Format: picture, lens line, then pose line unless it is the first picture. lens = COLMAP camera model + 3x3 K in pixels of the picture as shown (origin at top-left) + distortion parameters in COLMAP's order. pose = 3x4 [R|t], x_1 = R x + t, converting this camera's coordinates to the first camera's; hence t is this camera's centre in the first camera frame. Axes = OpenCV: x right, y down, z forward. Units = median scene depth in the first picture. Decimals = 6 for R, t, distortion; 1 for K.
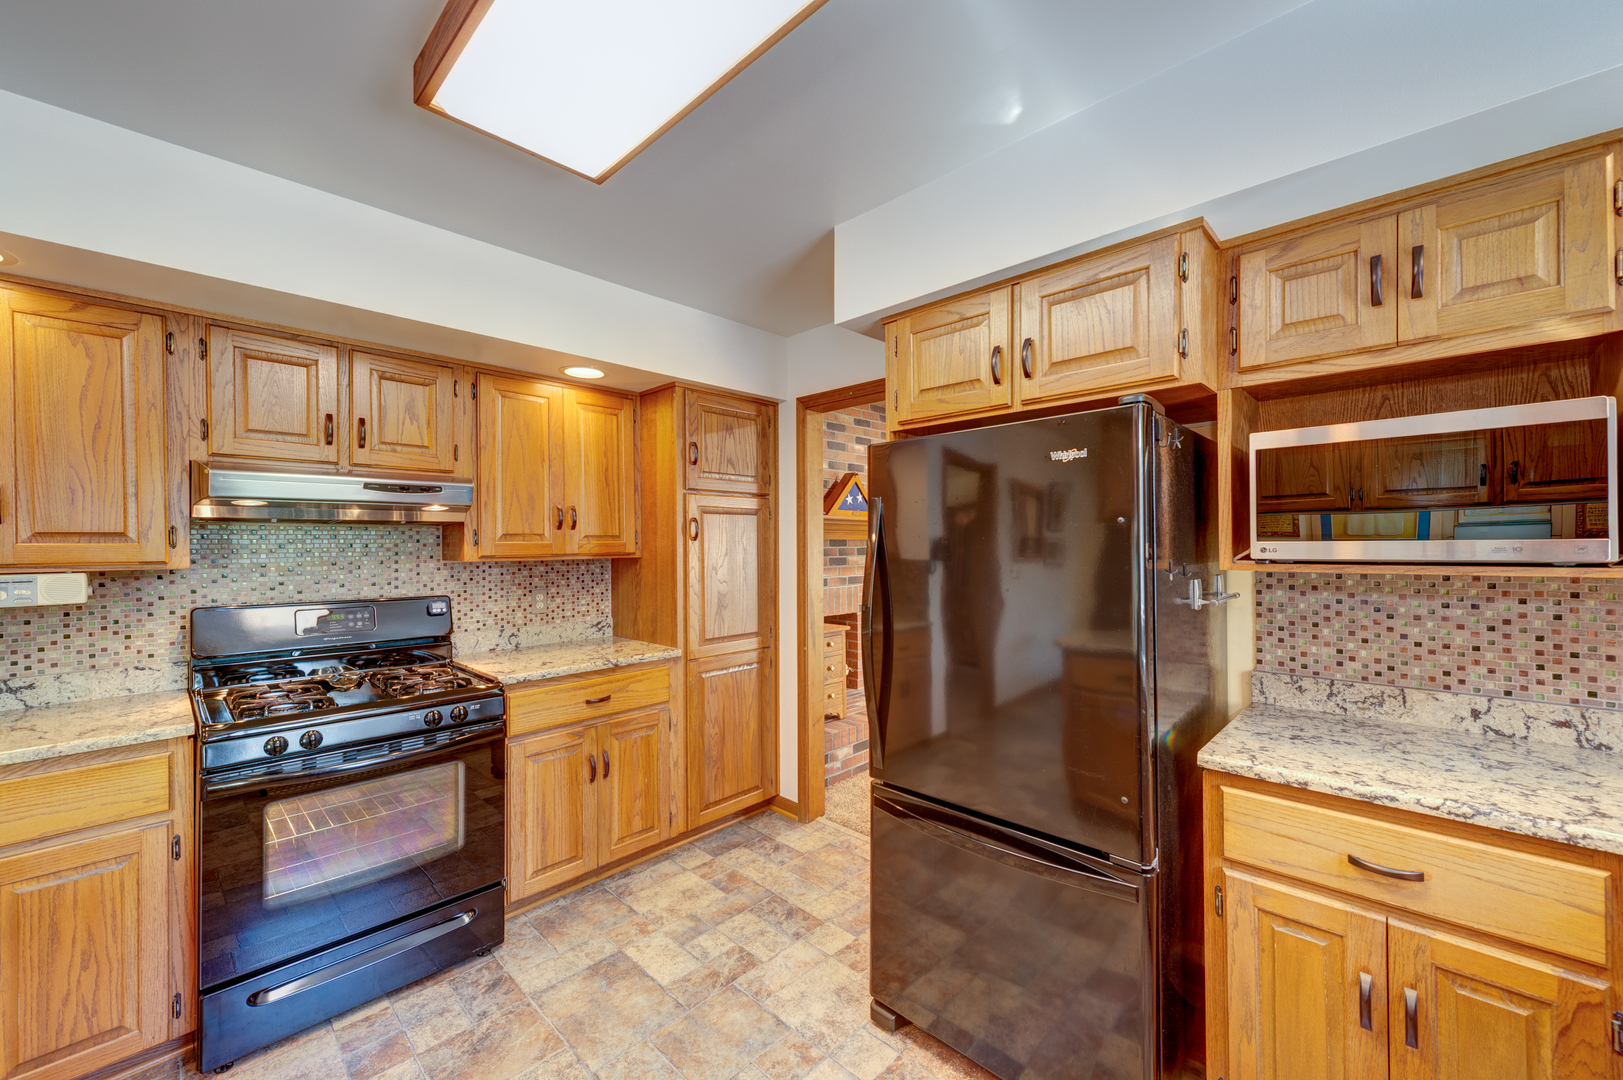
lens RADIAL K [[634.1, 0, 808.2], [0, 634.1, 542.8], [0, 0, 1]] dist [0.003198, -0.001327]
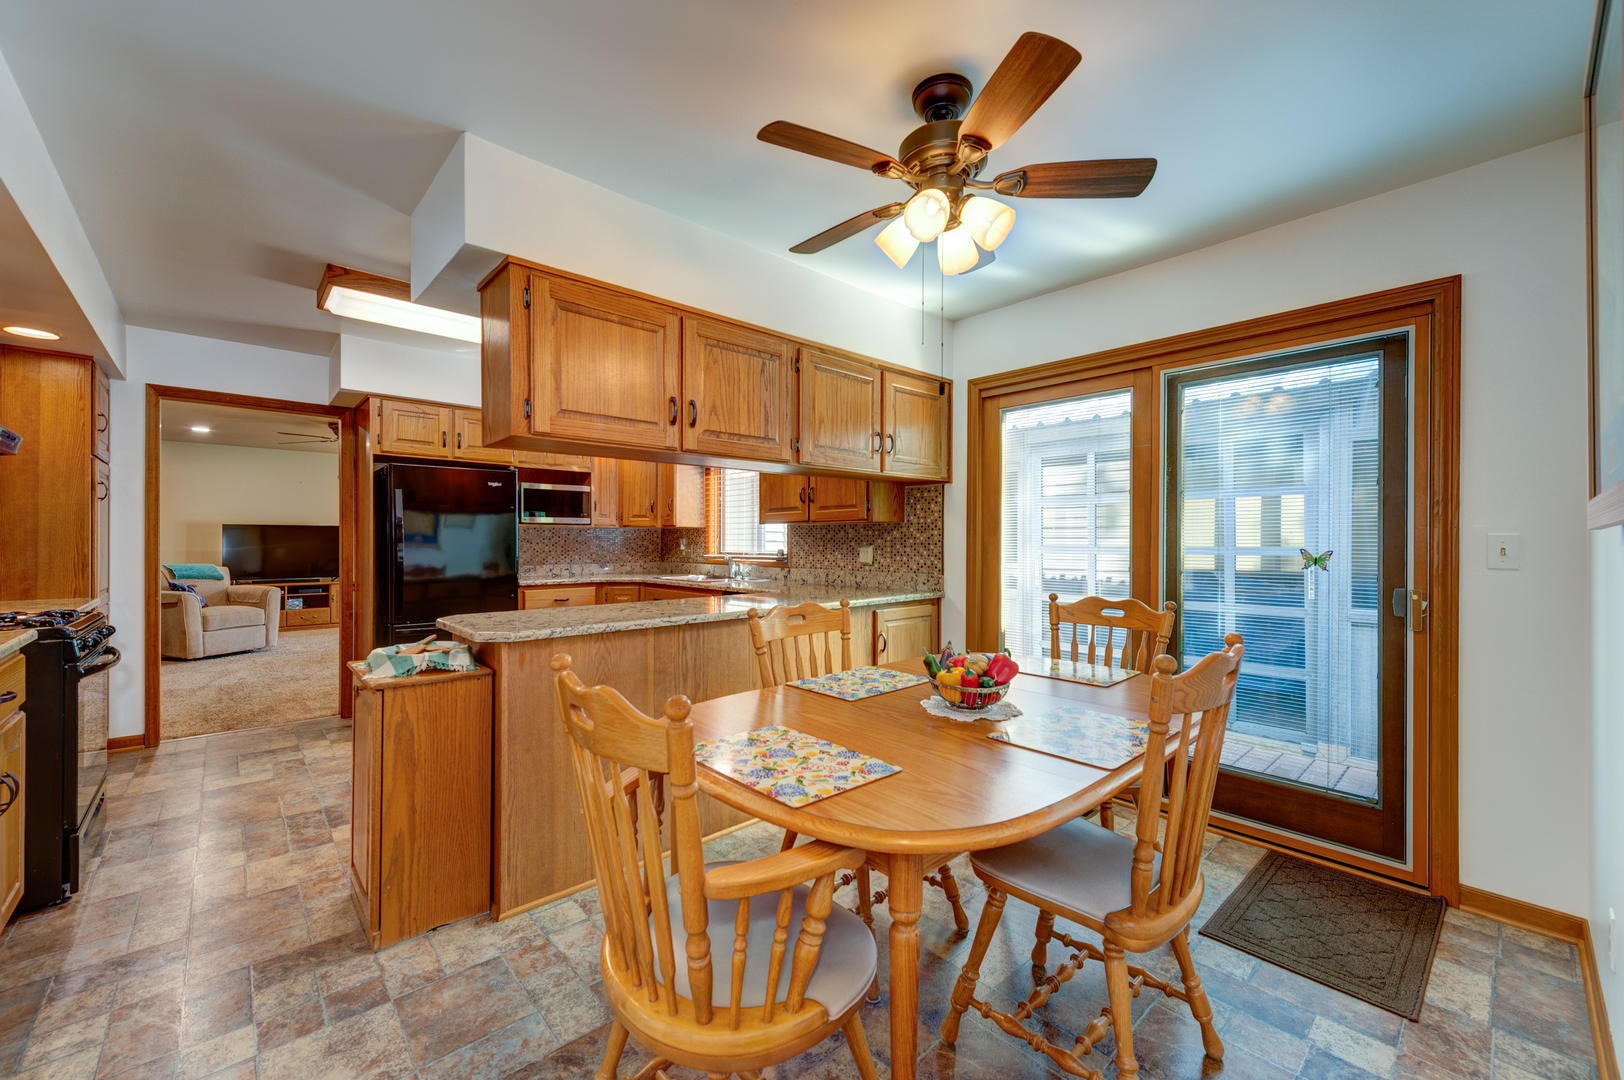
lens RADIAL K [[634.4, 0, 807.7], [0, 634.4, 537.6], [0, 0, 1]] dist [0.003198, -0.001327]
pose [[0.050971, 0.011486, 0.998634, -2.458088], [-0.005711, 0.999921, -0.011210, 0.132595], [-0.998684, -0.005131, 0.051032, -0.600000]]
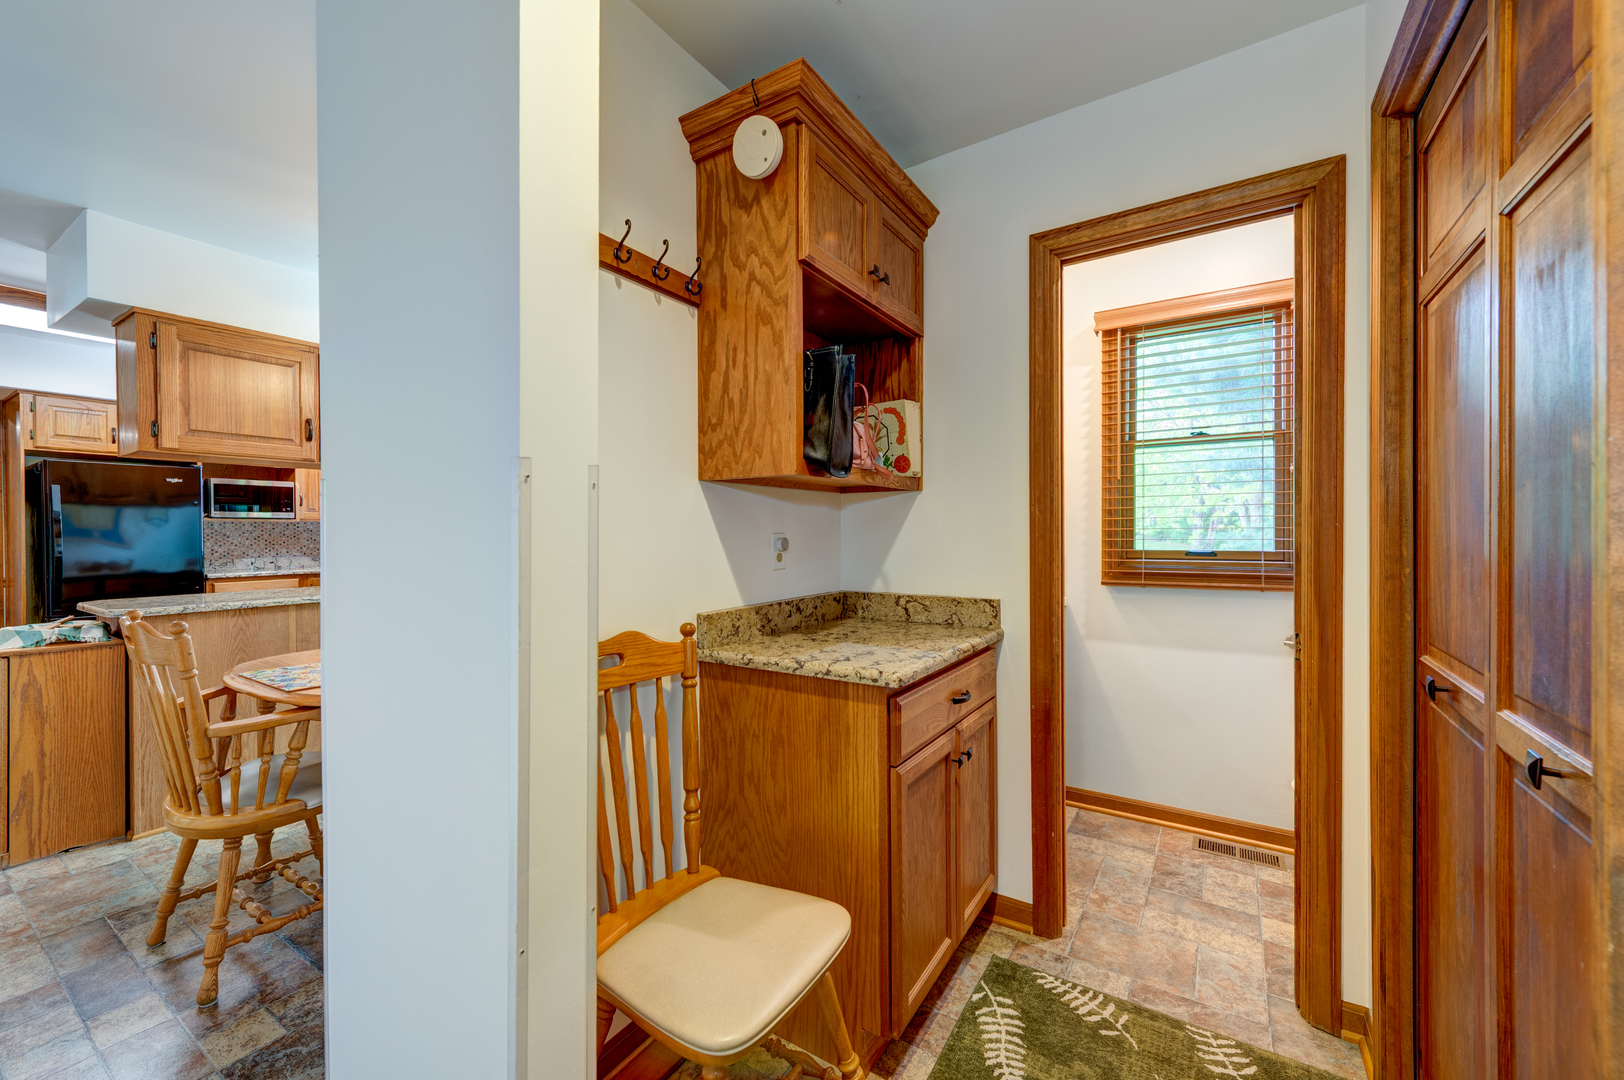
lens RADIAL K [[634.4, 0, 775.7], [0, 634.4, 533.0], [0, 0, 1]] dist [0.003198, -0.001327]
pose [[-0.190440, 0.005466, 0.981684, -3.123324], [0.001795, 0.999985, -0.005220, 0.133628], [-0.981697, 0.000768, -0.190447, -1.241424]]
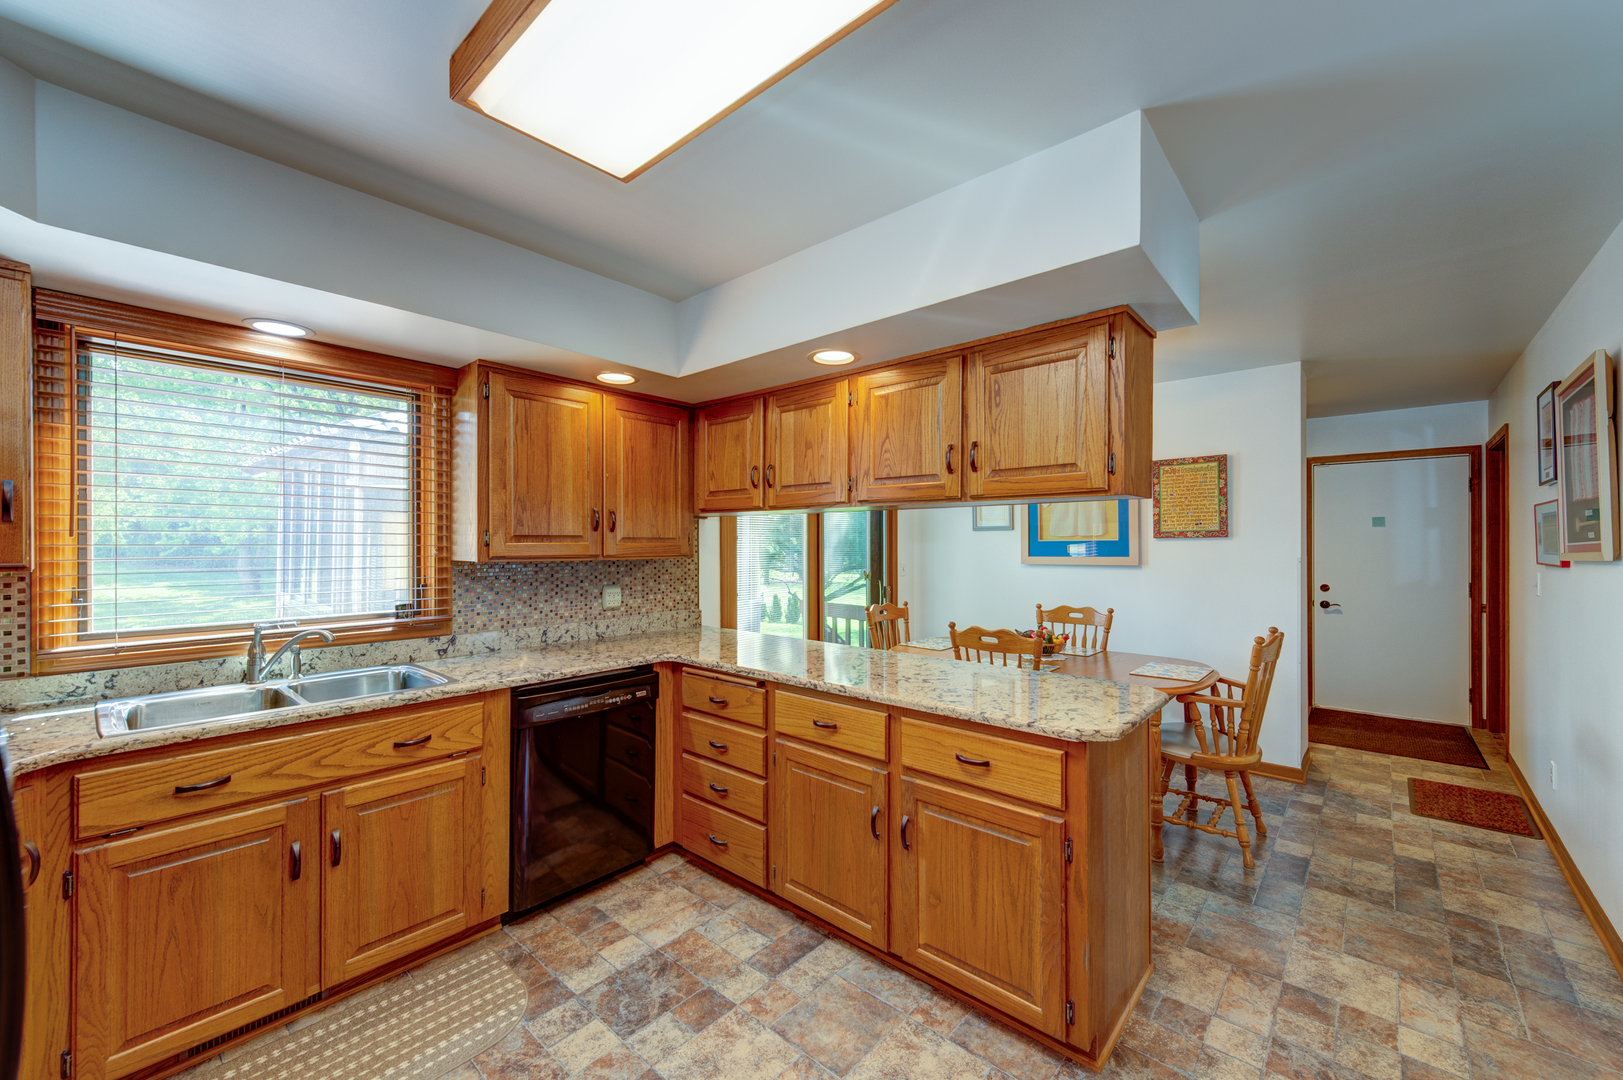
lens RADIAL K [[634.1, 0, 811.9], [0, 634.1, 547.5], [0, 0, 1]] dist [0.003198, -0.001327]
pose [[-0.998543, 0.012154, -0.052574, -0.301760], [0.011977, 0.999922, 0.003680, 0.004839], [0.052614, 0.003045, -0.998610, 1.484387]]
